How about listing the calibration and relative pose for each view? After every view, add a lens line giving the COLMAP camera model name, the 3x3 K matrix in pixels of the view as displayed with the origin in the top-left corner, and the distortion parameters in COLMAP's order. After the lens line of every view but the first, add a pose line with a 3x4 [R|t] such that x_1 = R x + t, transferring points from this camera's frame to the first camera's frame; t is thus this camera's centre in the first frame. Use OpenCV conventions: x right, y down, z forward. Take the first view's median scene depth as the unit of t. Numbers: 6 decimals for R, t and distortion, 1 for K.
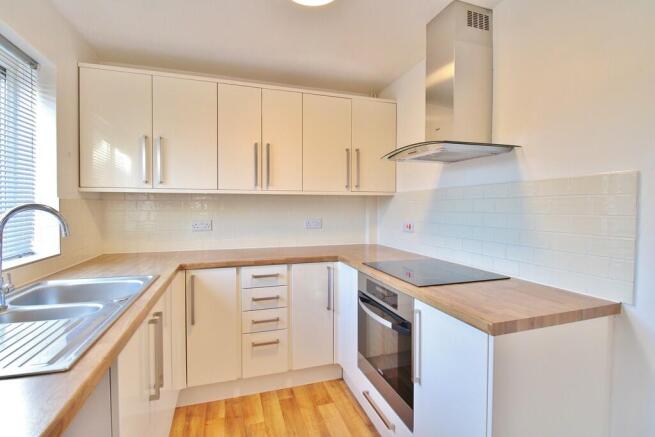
lens RADIAL K [[307.3, 0, 325.3], [0, 307.3, 217.0], [0, 0, 1]] dist [-0.003737, -0.005165]
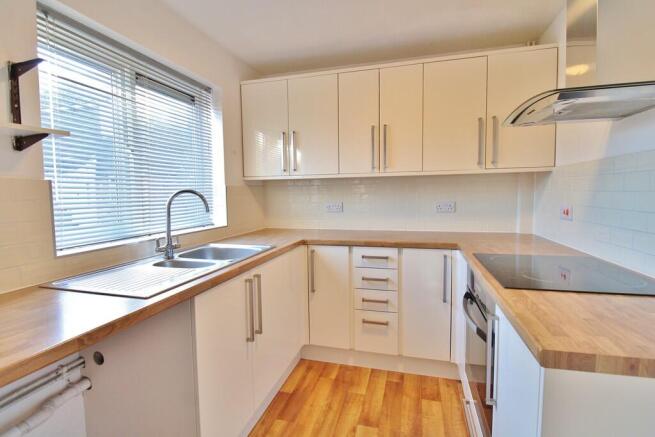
lens RADIAL K [[307.3, 0, 325.0], [0, 307.3, 215.9], [0, 0, 1]] dist [-0.003737, -0.005165]
pose [[0.834989, 0.028752, -0.549516, 0.221435], [-0.000760, 0.998693, 0.051100, 0.003180], [0.550267, -0.042250, 0.833919, 0.068235]]
